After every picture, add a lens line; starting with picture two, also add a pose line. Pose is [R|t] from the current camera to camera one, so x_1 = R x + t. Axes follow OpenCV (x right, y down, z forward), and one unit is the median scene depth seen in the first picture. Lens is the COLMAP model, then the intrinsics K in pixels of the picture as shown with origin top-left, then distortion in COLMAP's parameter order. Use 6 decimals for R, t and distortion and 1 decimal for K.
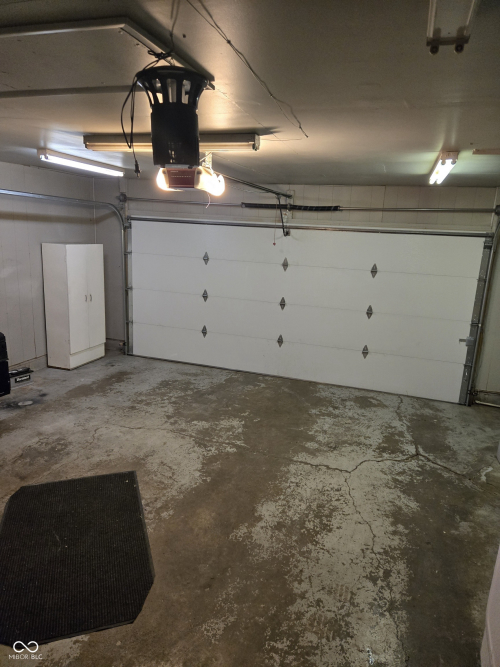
lens RADIAL K [[444.7, 0, 250.3], [0, 444.7, 332.9], [0, 0, 1]] dist [0.053104, -0.001664]
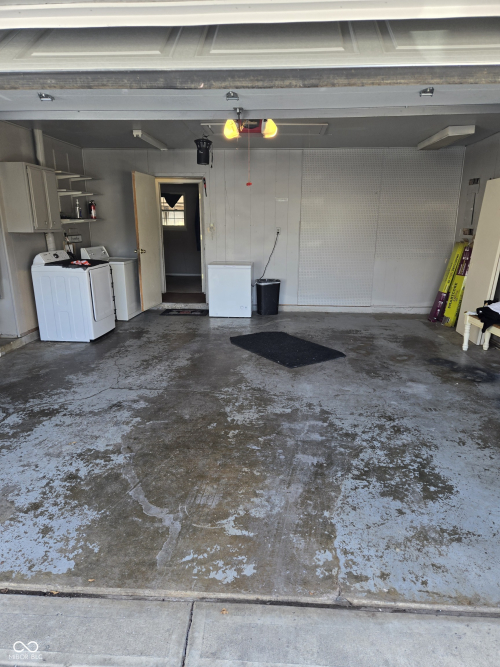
lens RADIAL K [[444.7, 0, 252.7], [0, 444.7, 333.9], [0, 0, 1]] dist [0.053104, -0.001664]
pose [[-0.966536, 0.008810, -0.256378, 0.139610], [-0.108329, 0.891911, 0.439045, -0.264623], [0.232534, 0.452126, -0.861110, 1.642811]]
